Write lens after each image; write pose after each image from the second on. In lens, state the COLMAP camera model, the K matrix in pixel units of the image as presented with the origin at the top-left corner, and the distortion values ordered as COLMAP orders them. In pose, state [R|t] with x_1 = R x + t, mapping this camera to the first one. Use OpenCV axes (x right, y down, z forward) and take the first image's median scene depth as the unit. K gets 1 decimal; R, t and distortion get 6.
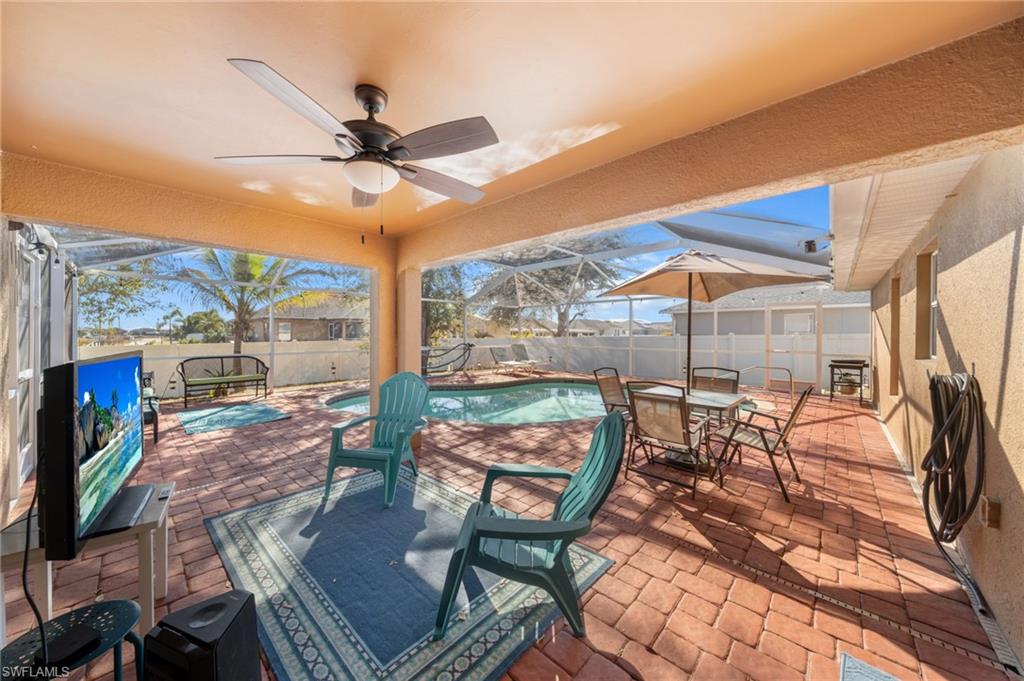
lens RADIAL K [[351.9, 0, 510.9], [0, 351.9, 335.8], [0, 0, 1]] dist [-0.004084, -0.000959]
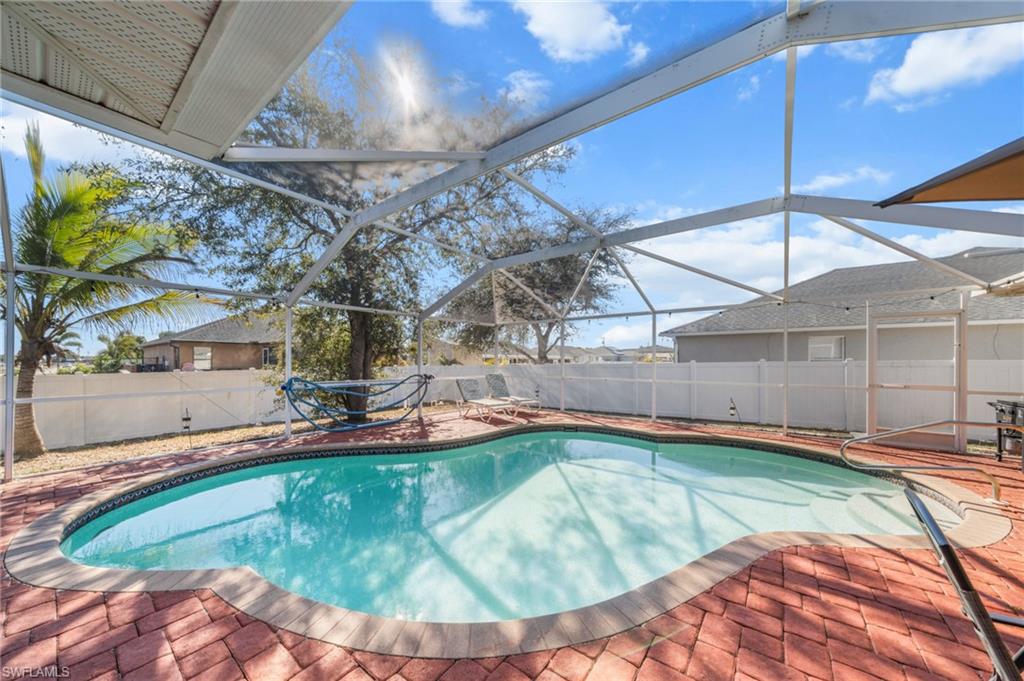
lens RADIAL K [[351.9, 0, 503.3], [0, 351.9, 360.9], [0, 0, 1]] dist [-0.004084, -0.000959]
pose [[0.998147, -0.001381, 0.060826, -0.007307], [0.001667, 0.999988, -0.004657, -0.001666], [-0.060819, 0.004749, 0.998138, 0.266545]]
